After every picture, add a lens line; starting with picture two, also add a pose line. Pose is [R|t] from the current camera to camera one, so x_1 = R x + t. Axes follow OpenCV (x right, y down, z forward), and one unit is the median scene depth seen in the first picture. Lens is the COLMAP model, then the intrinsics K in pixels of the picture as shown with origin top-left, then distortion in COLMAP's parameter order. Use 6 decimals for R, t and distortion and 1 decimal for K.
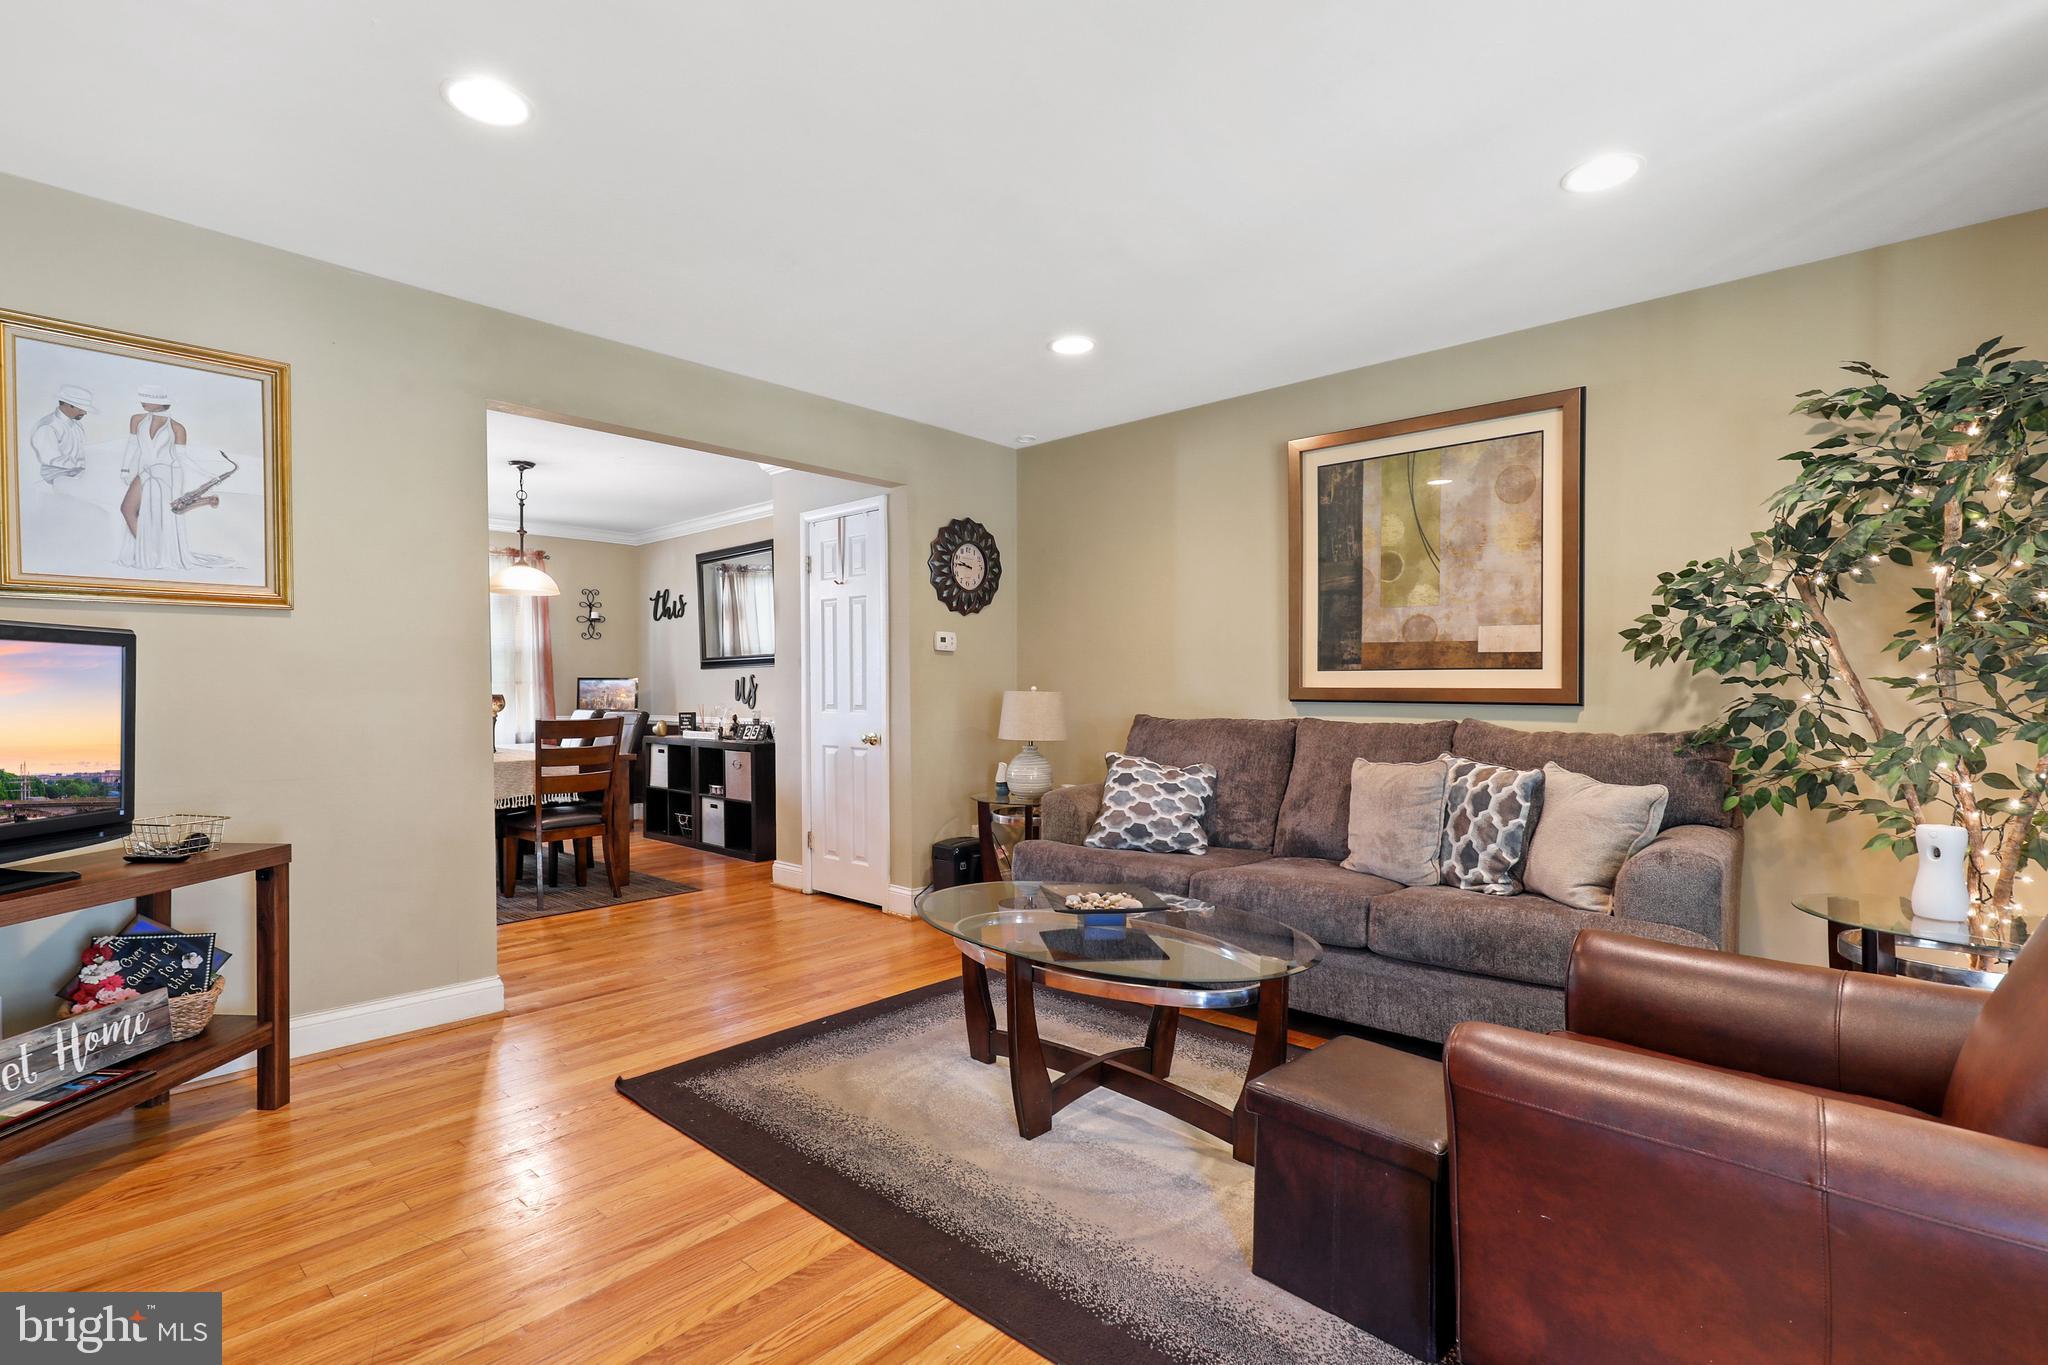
lens RADIAL K [[958.5, 0, 1024.0], [0, 958.5, 682.5], [0, 0, 1]] dist [-0.015109, 0.007492]
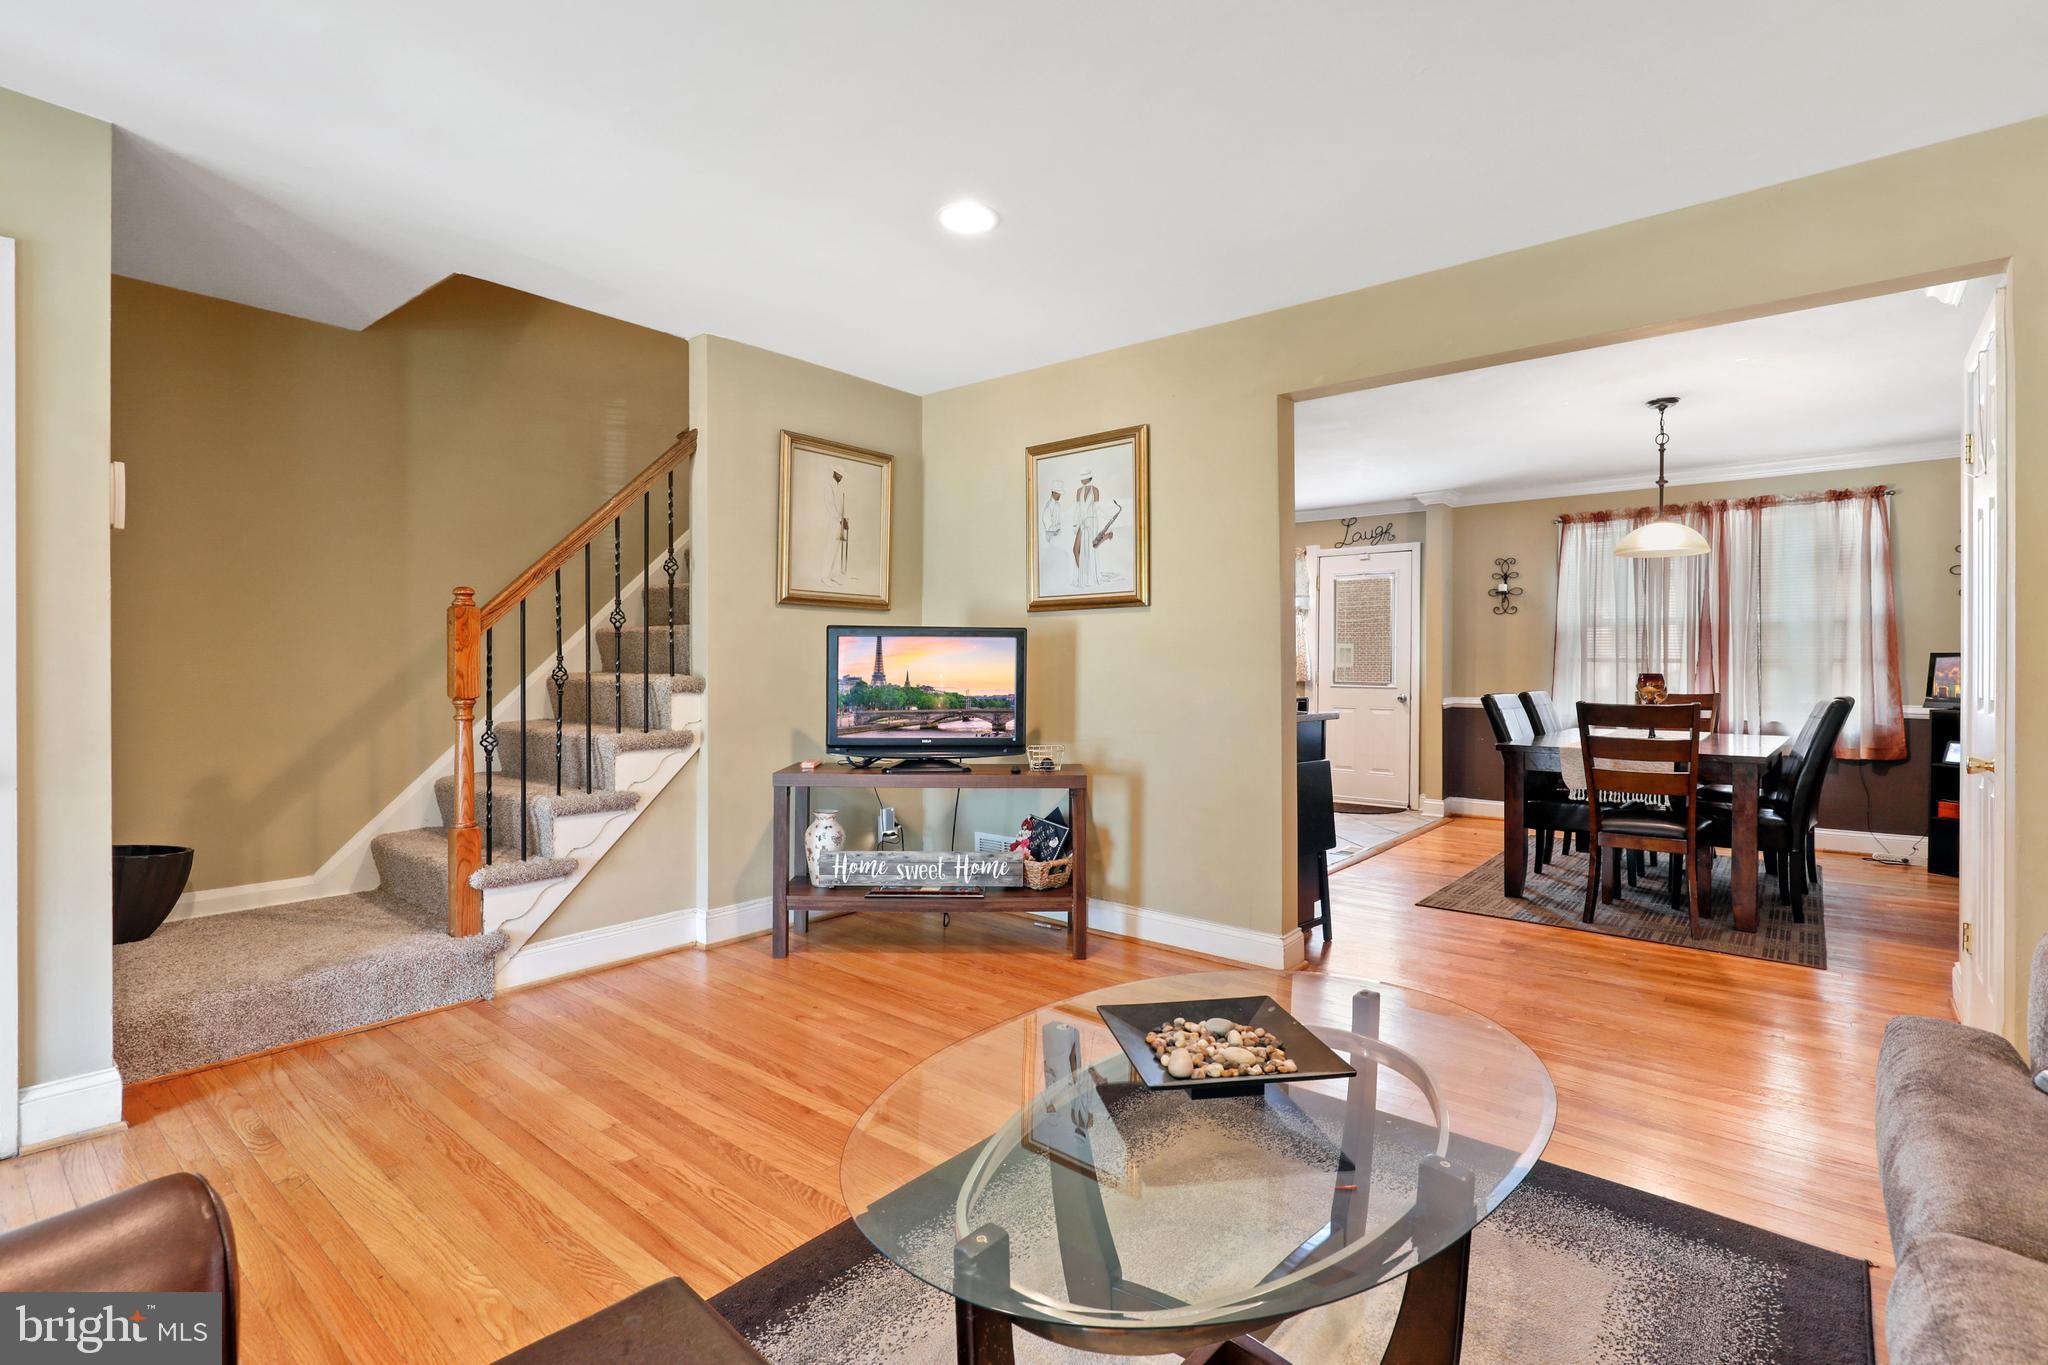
lens RADIAL K [[951.3, 0, 1024.2], [0, 951.3, 660.0], [0, 0, 1]] dist [-0.006731, 0.000103]
pose [[0.044740, 0.000418, -0.998999, 0.600575], [0.001134, 0.999999, 0.000469, -0.001428], [0.998998, -0.001154, 0.044740, 0.813877]]
